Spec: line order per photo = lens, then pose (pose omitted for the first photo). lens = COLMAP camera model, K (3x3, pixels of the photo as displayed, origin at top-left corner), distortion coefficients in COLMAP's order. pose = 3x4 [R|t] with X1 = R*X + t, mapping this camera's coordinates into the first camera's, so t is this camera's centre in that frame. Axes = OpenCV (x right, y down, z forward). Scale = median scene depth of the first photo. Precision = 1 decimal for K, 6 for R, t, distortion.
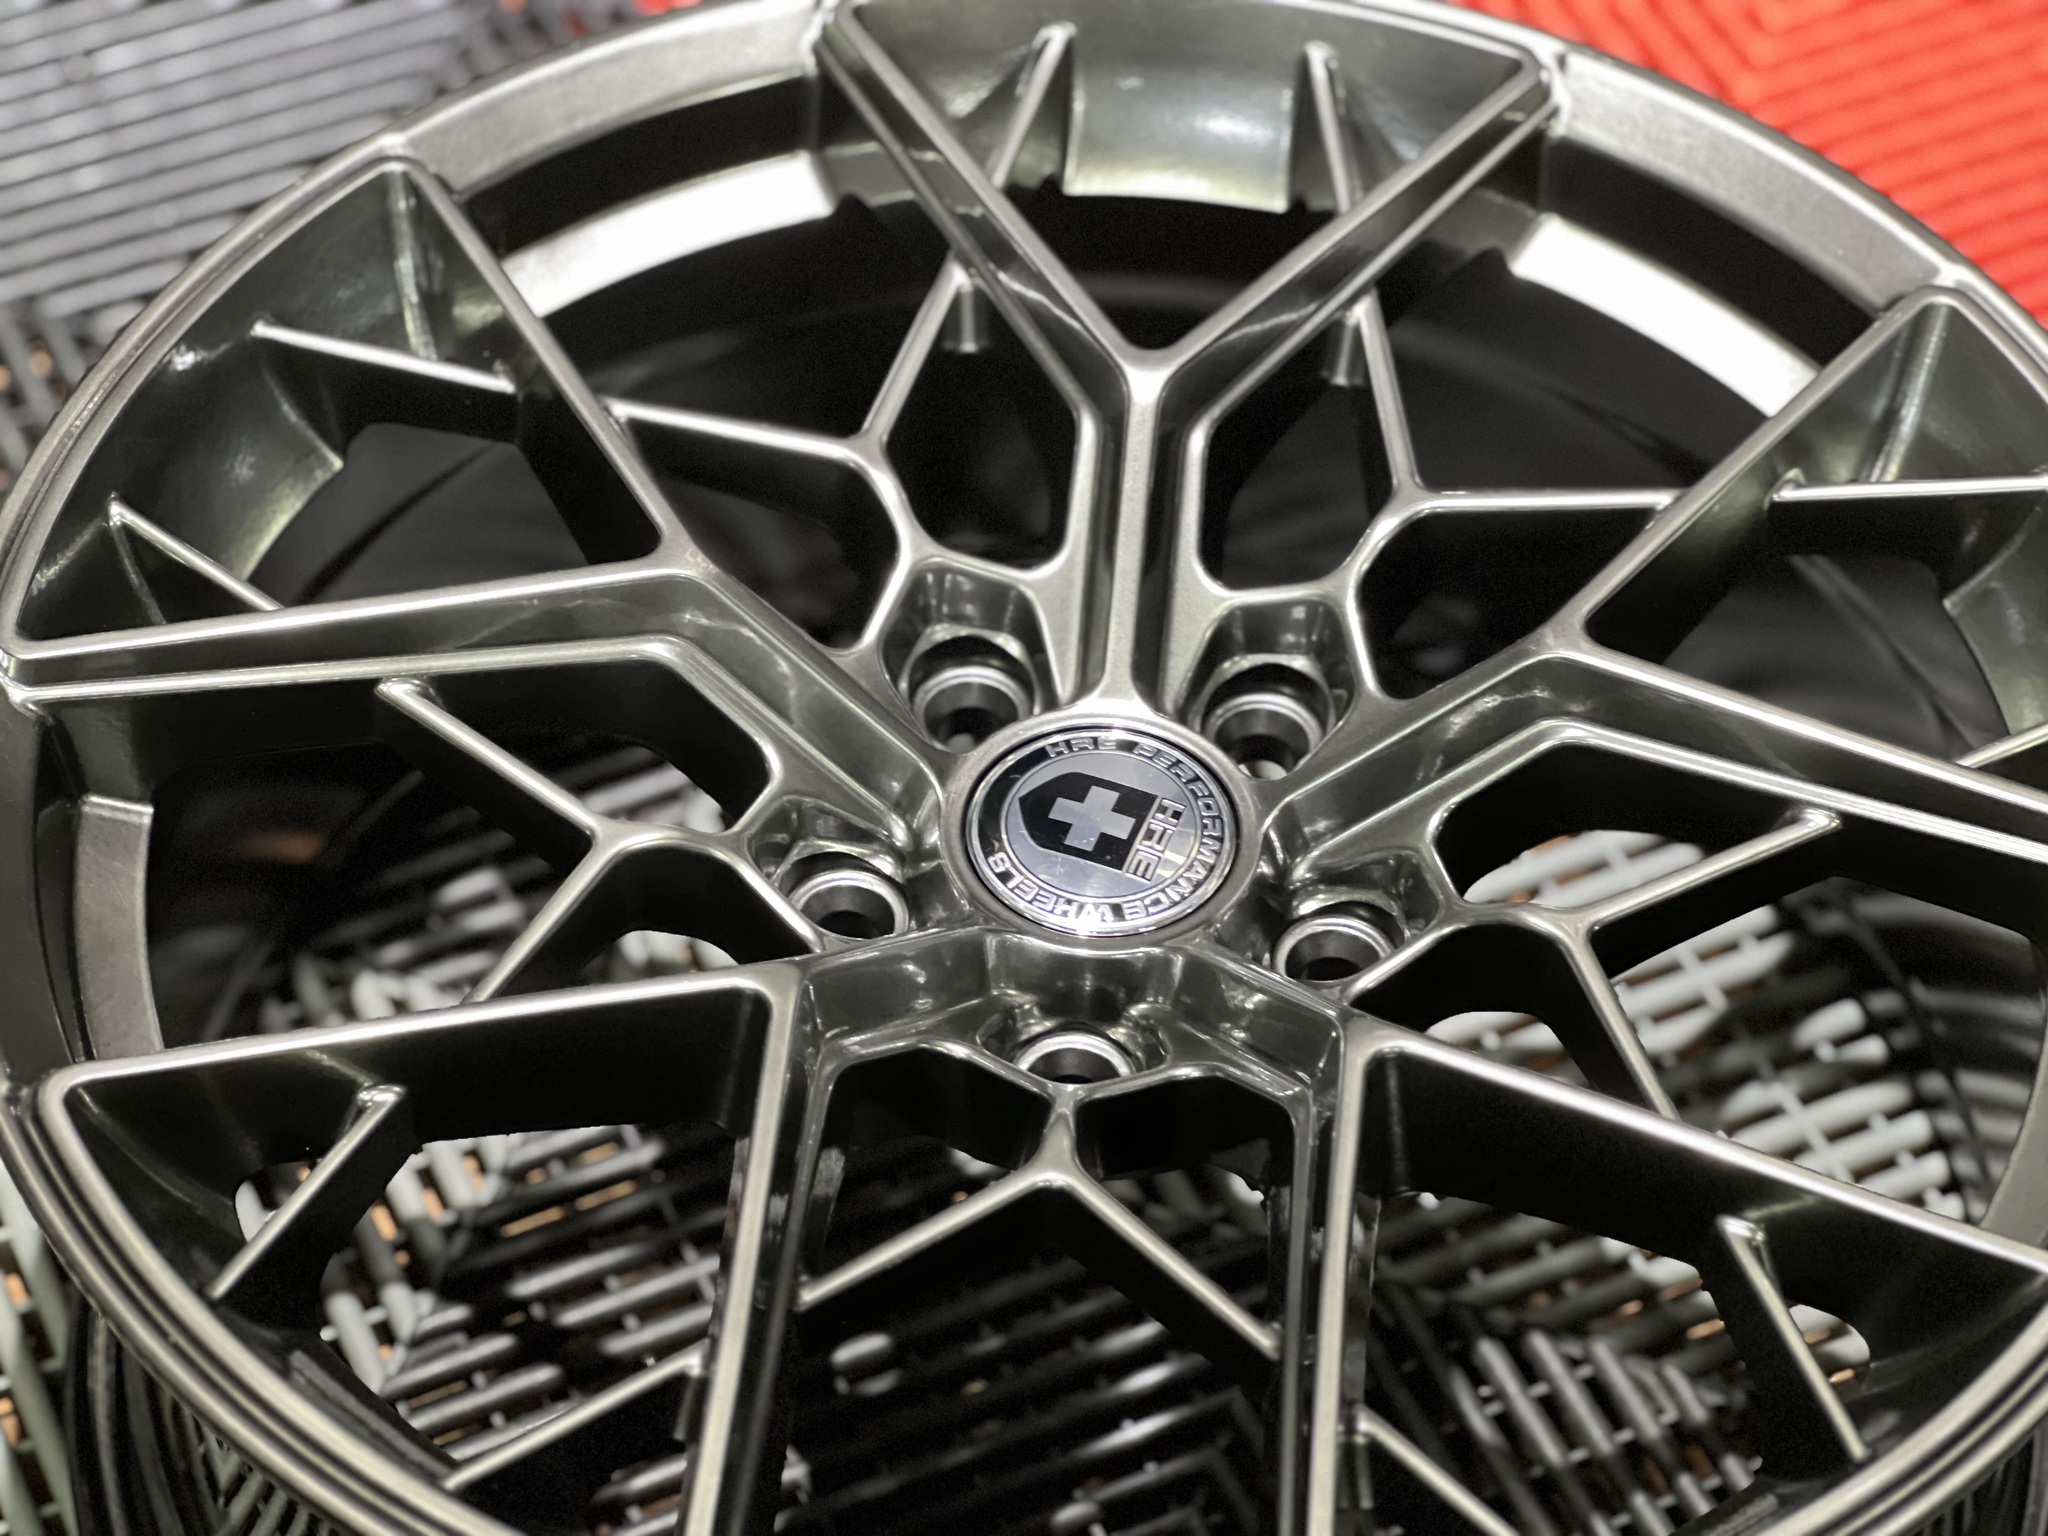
lens RADIAL K [[4624.8, 0, 967.0], [0, 4624.8, 762.6], [0, 0, 1]] dist [0.224553, 0.000000]
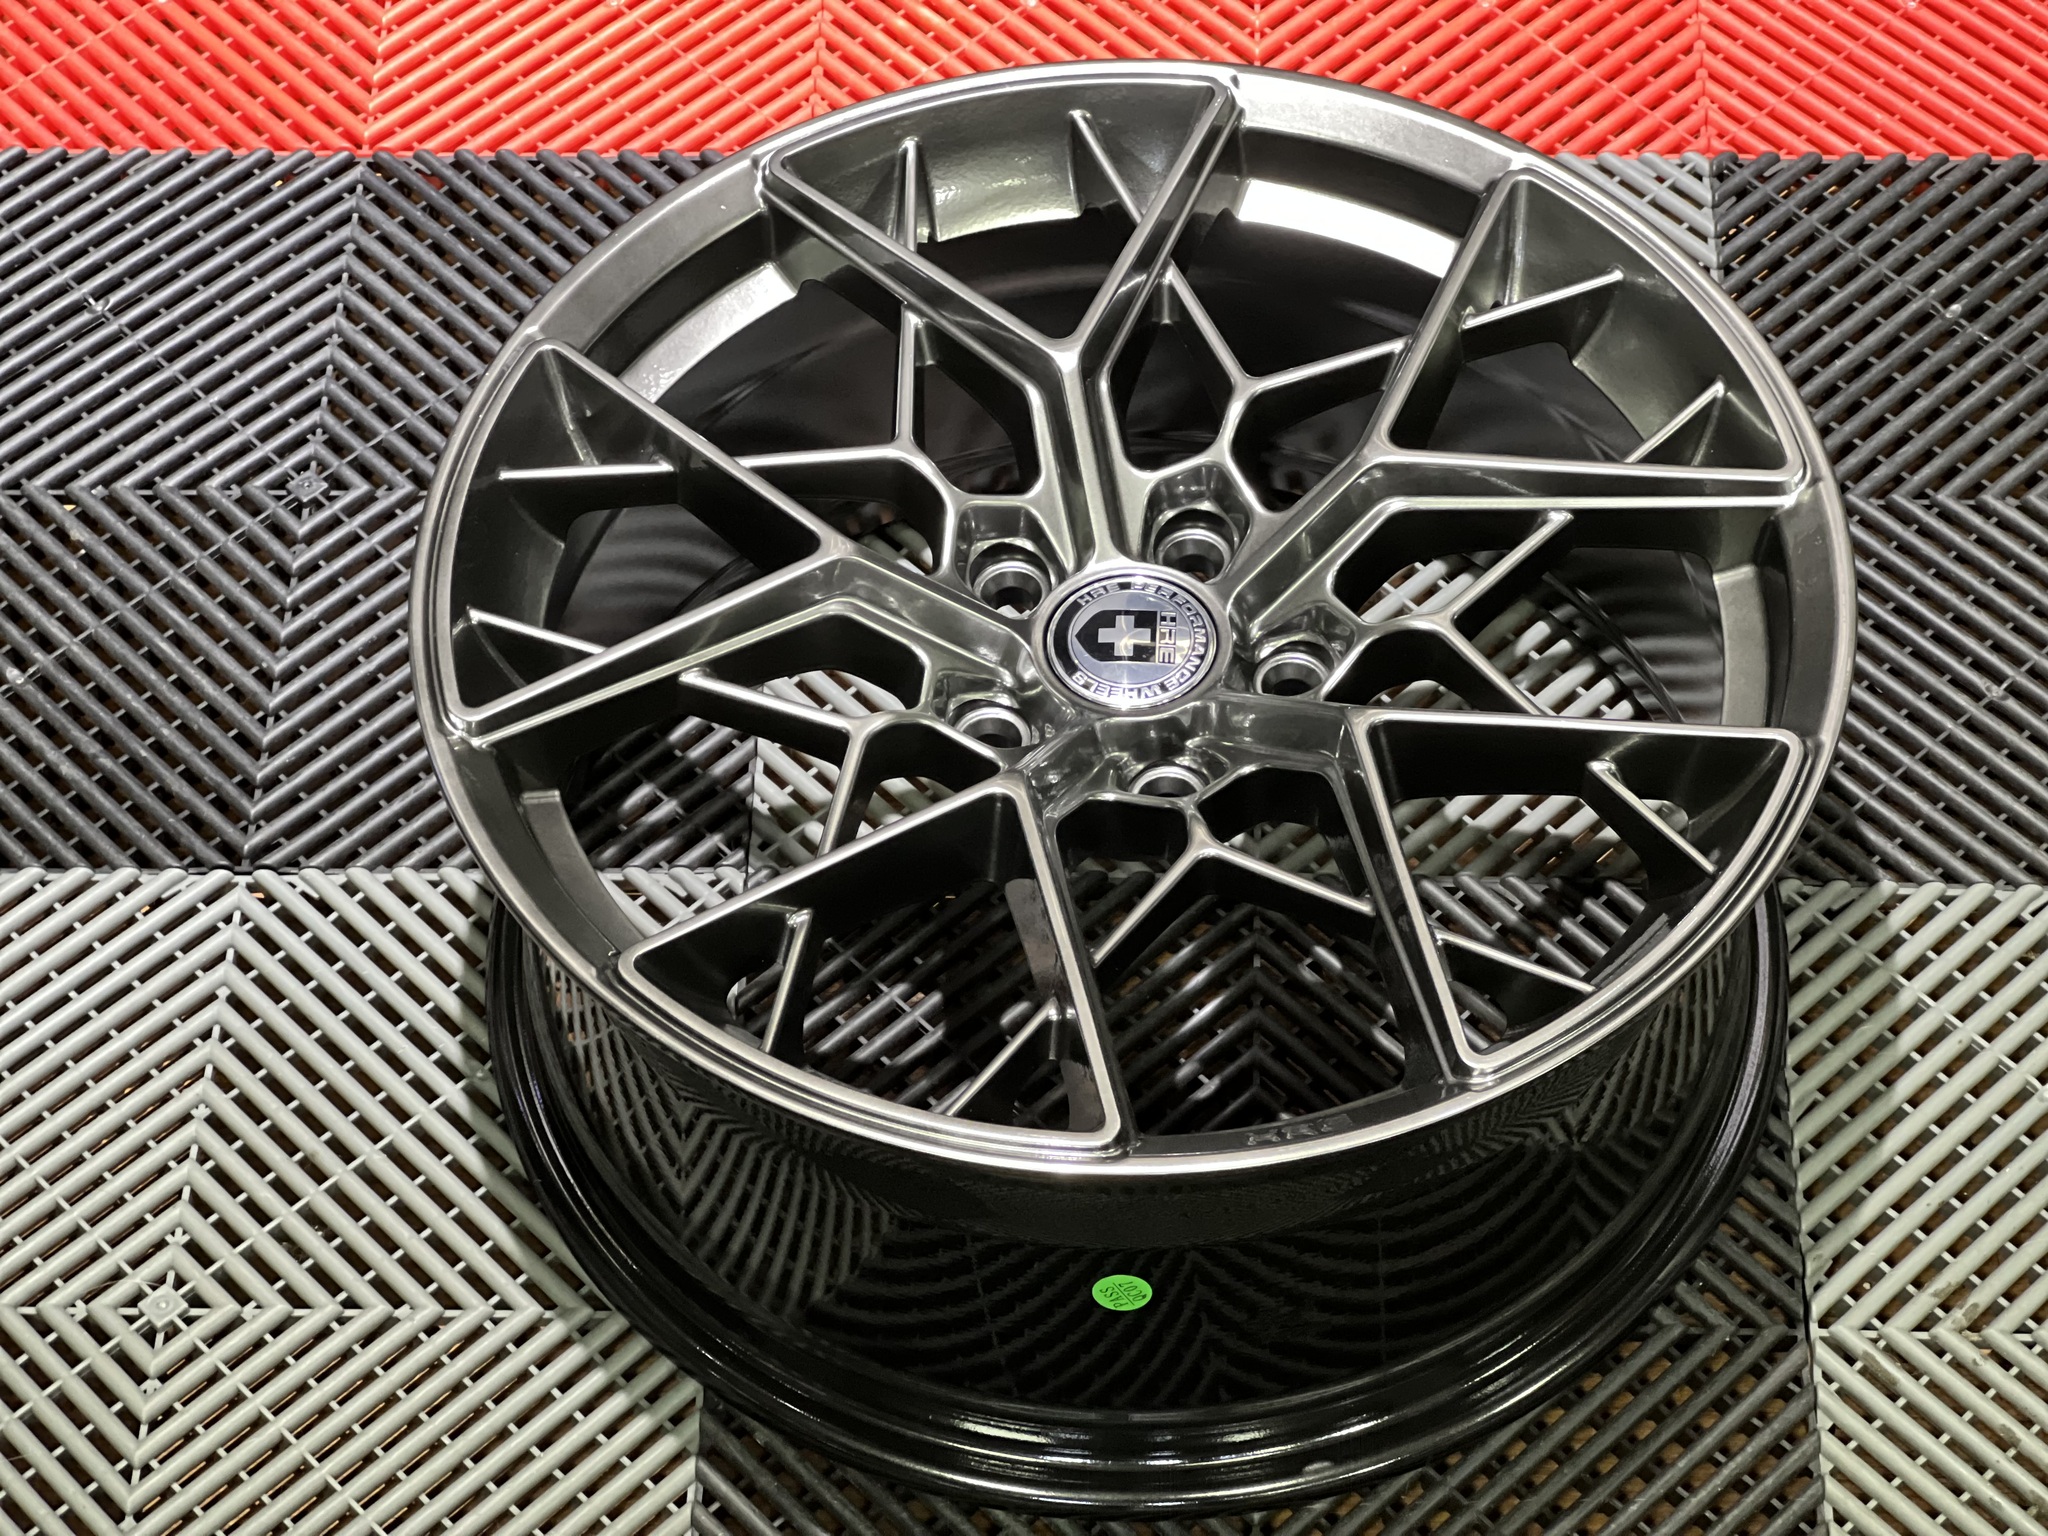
lens RADIAL K [[4624.8, 0, 1025.4], [0, 4624.8, 770.2], [0, 0, 1]] dist [0.224553, 0.000000]
pose [[0.947884, -0.273113, 0.164090, -0.269921], [0.263937, 0.961559, 0.075770, -0.070879], [-0.178476, -0.028511, 0.983531, -0.538973]]
